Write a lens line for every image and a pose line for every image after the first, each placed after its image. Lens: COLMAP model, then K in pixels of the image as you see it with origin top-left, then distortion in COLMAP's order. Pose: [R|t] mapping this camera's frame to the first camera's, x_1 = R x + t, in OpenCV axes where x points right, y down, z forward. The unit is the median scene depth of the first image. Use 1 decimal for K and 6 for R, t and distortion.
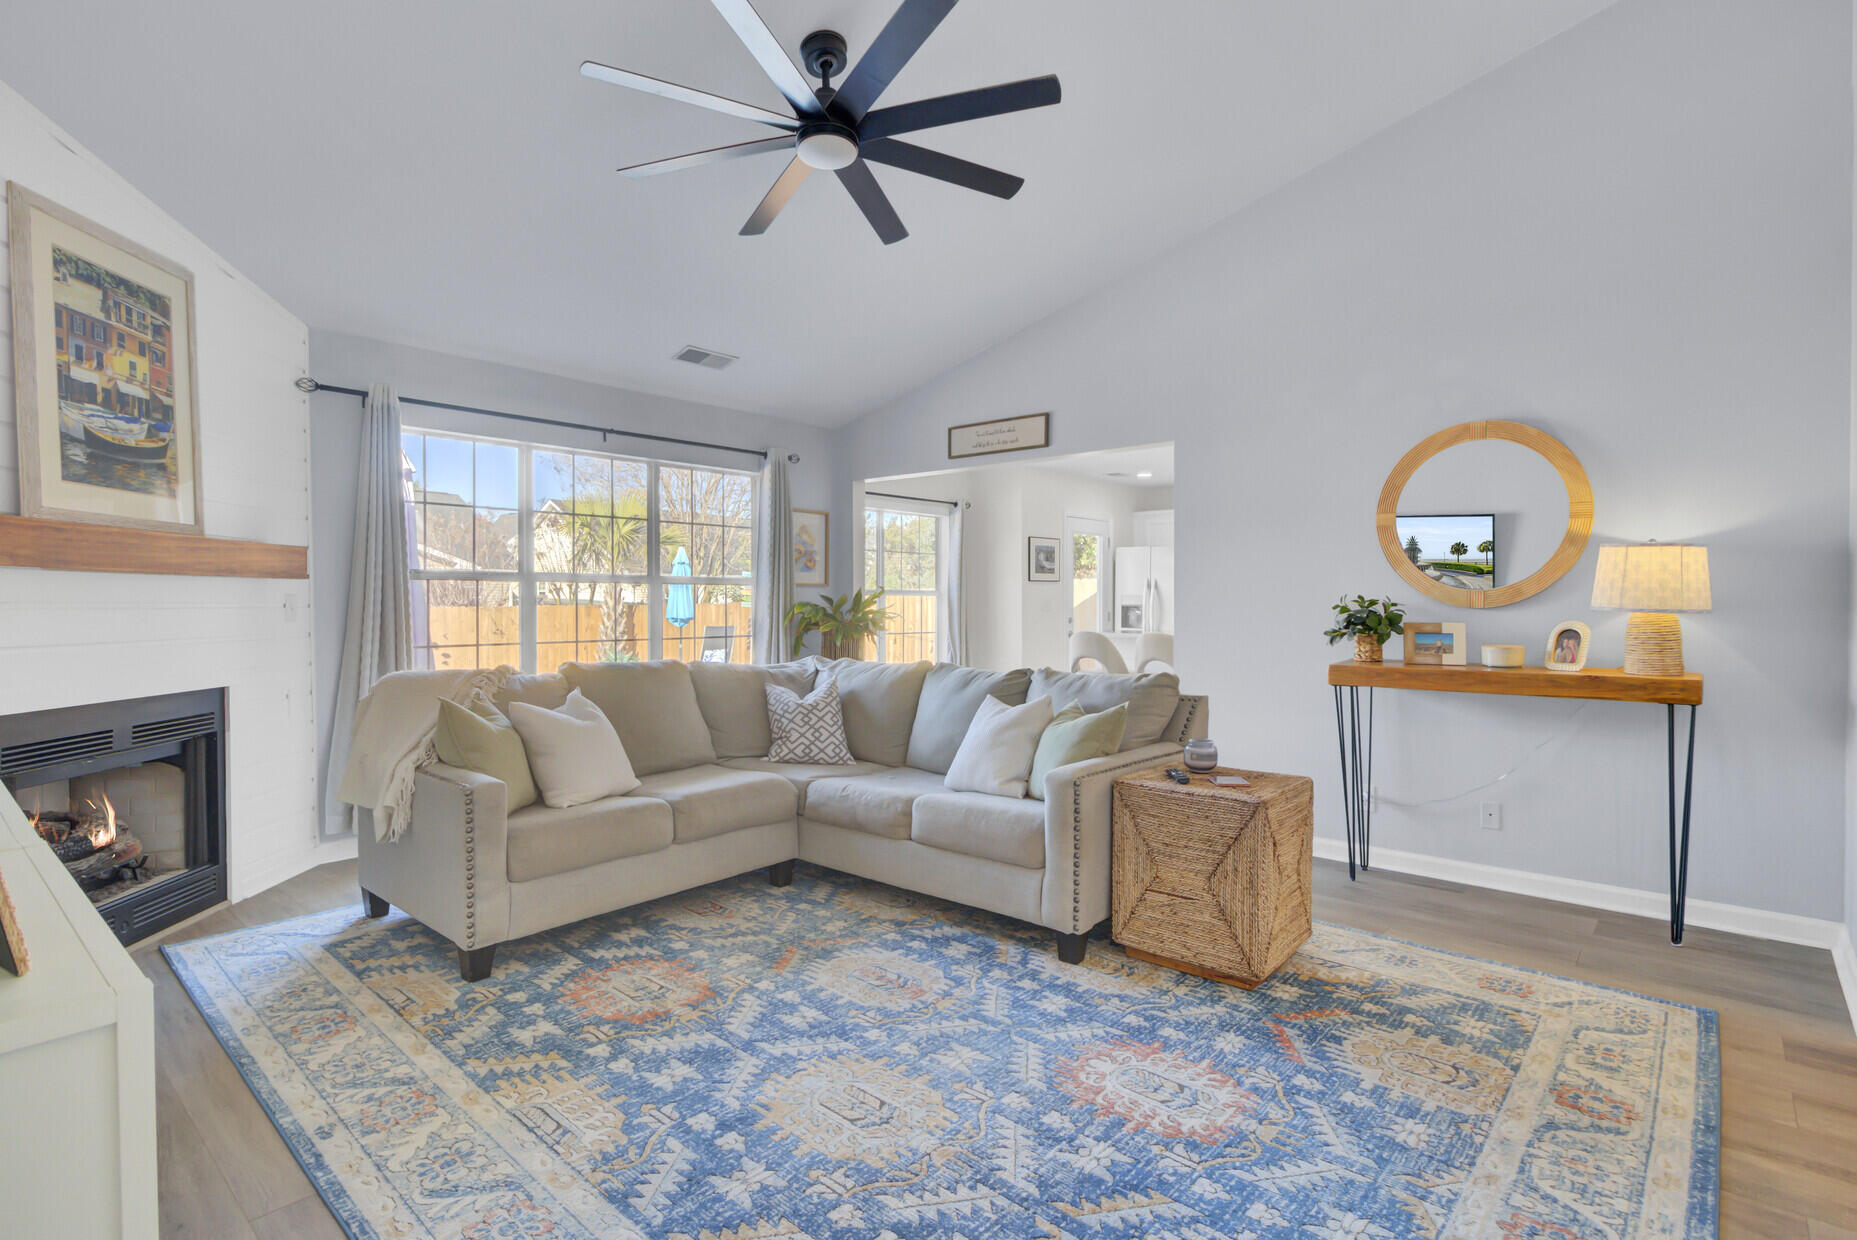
lens RADIAL K [[902.2, 0, 918.7], [0, 902.2, 618.8], [0, 0, 1]] dist [-0.001106, -0.001306]
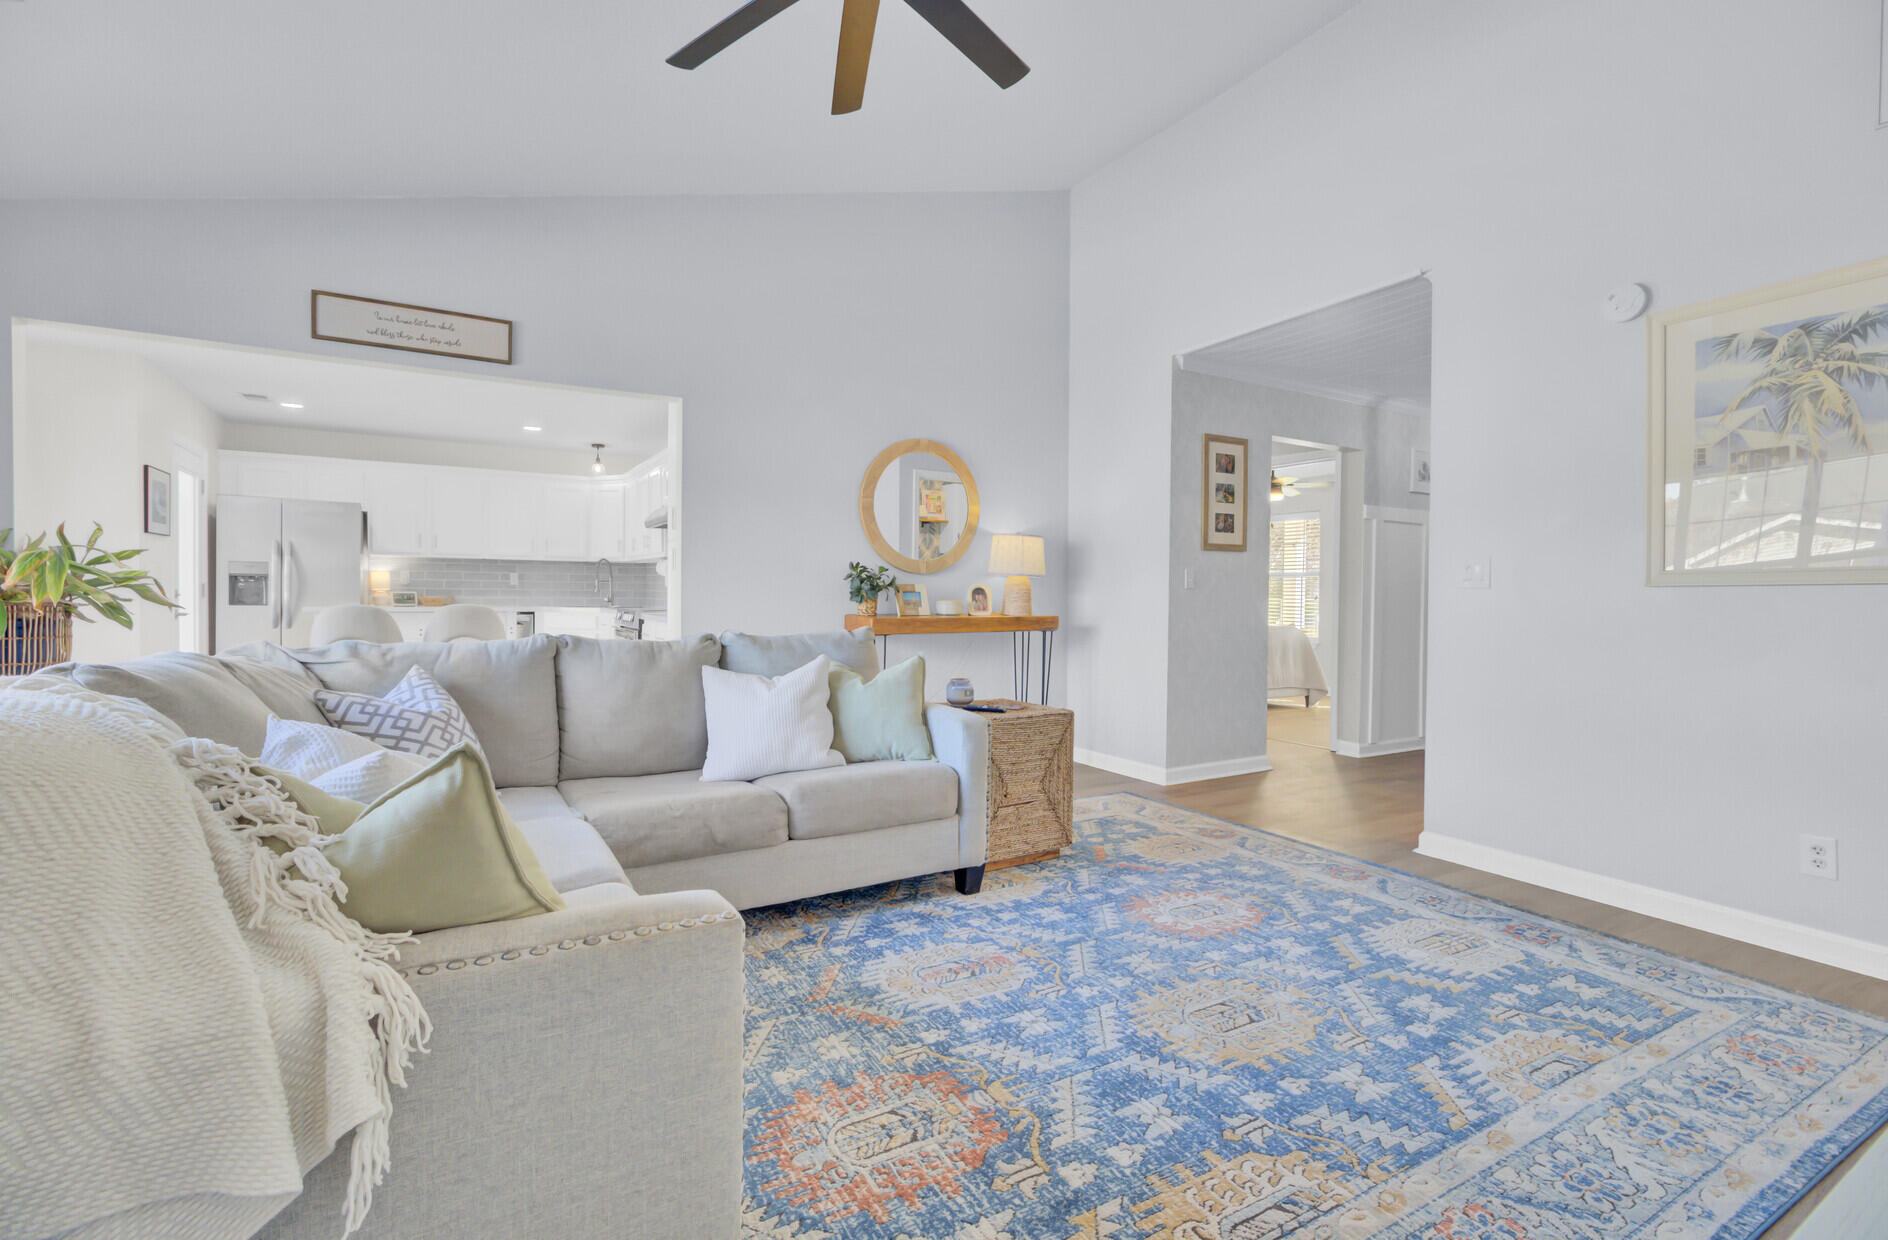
lens RADIAL K [[857.7, 0, 933.1], [0, 857.7, 628.3], [0, 0, 1]] dist [0.001345, -0.000814]
pose [[0.313657, -0.040555, 0.948670, -0.827024], [0.012483, 0.999177, 0.038587, 0.026843], [-0.949454, -0.000261, 0.313905, 0.744108]]
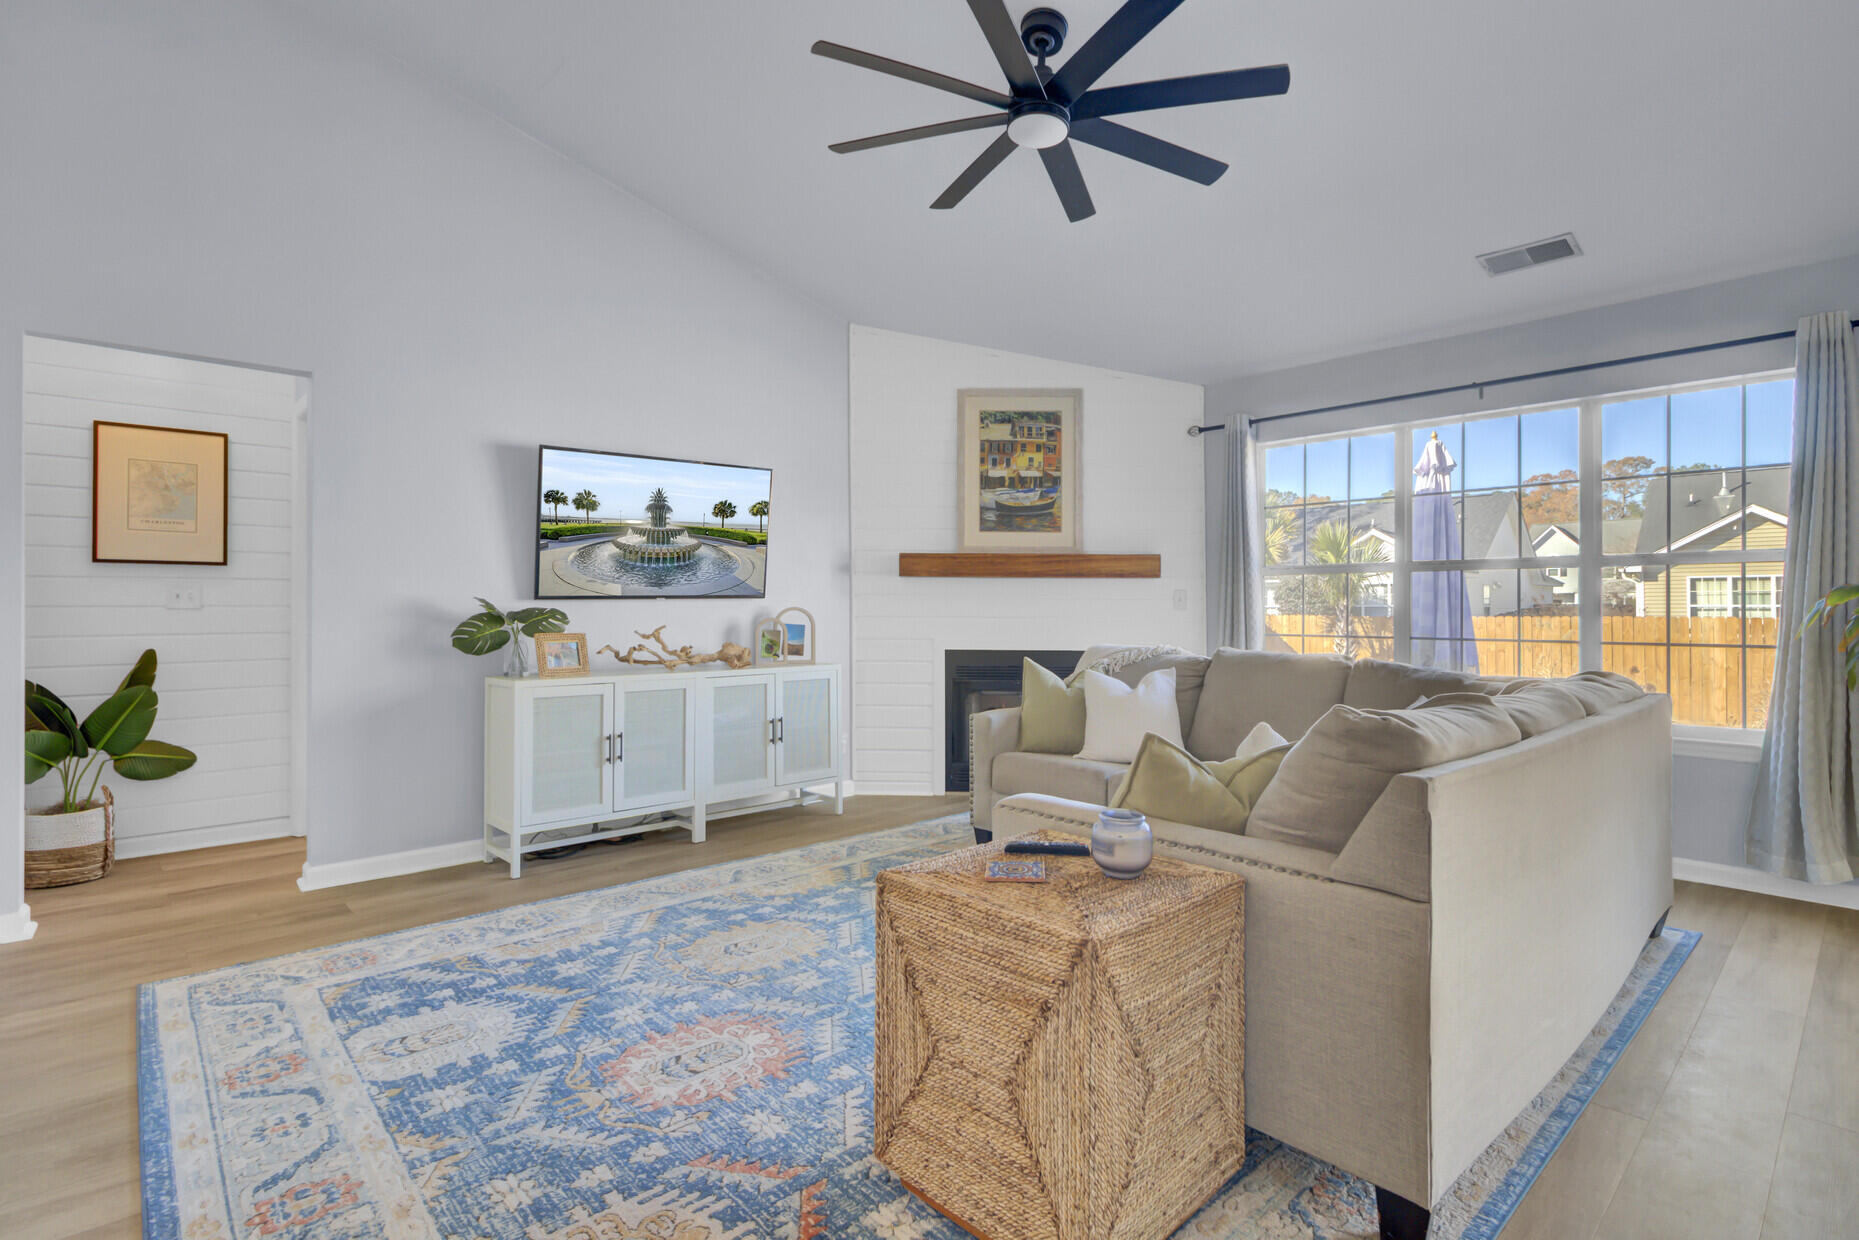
lens RADIAL K [[903.1, 0, 921.4], [0, 903.1, 619.1], [0, 0, 1]] dist [-0.001106, -0.001306]
pose [[-0.102951, 0.007489, -0.994658, 0.937065], [-0.021047, 0.999731, 0.009706, 0.016936], [0.994464, 0.021934, -0.102766, 1.019264]]
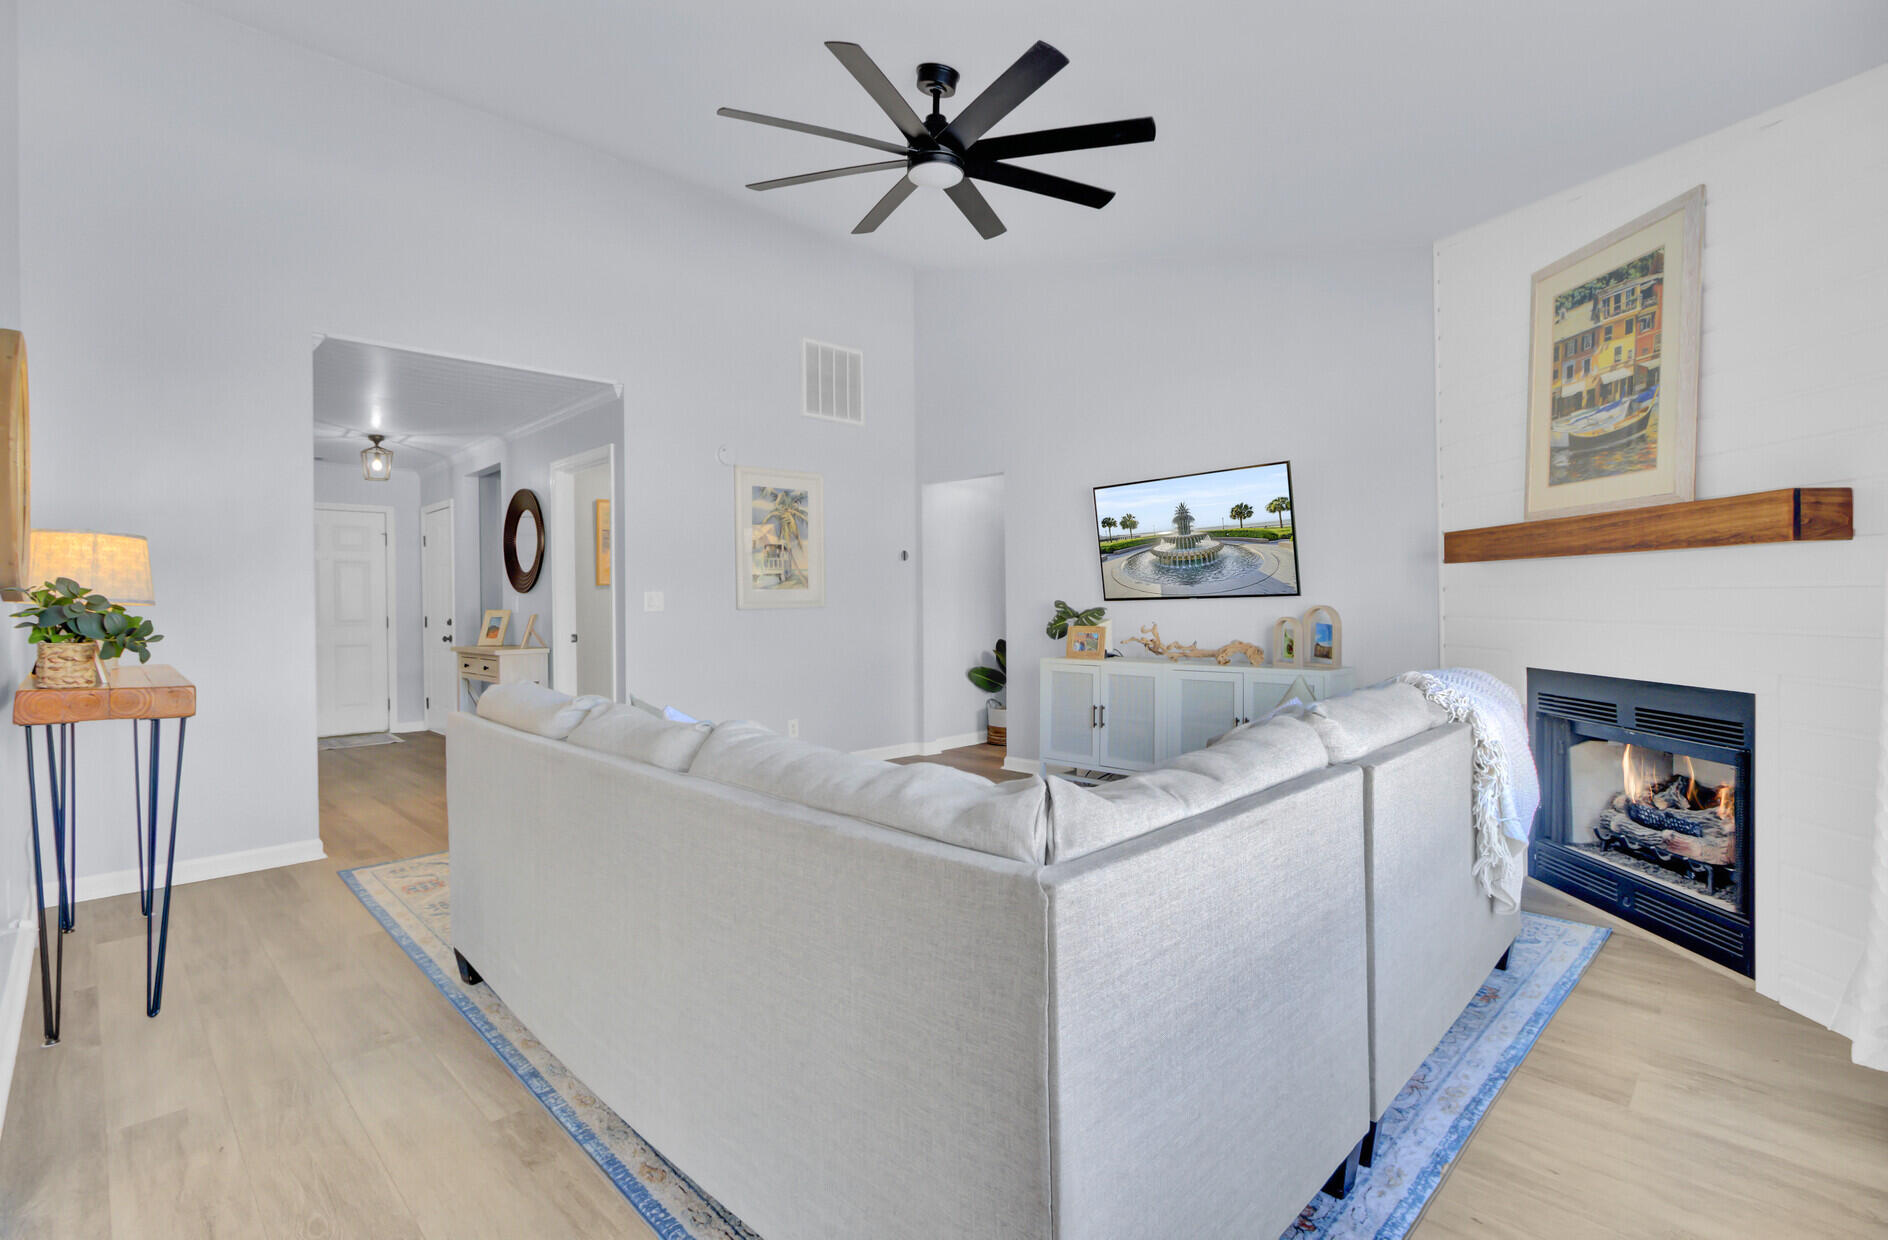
lens RADIAL K [[857.7, 0, 935.8], [0, 857.7, 610.7], [0, 0, 1]] dist [0.001345, -0.000814]
pose [[-0.998335, 0.006436, 0.057314, -0.164591], [0.008396, 0.999386, 0.034030, -0.028325], [-0.057060, 0.034454, -0.997776, 2.112367]]
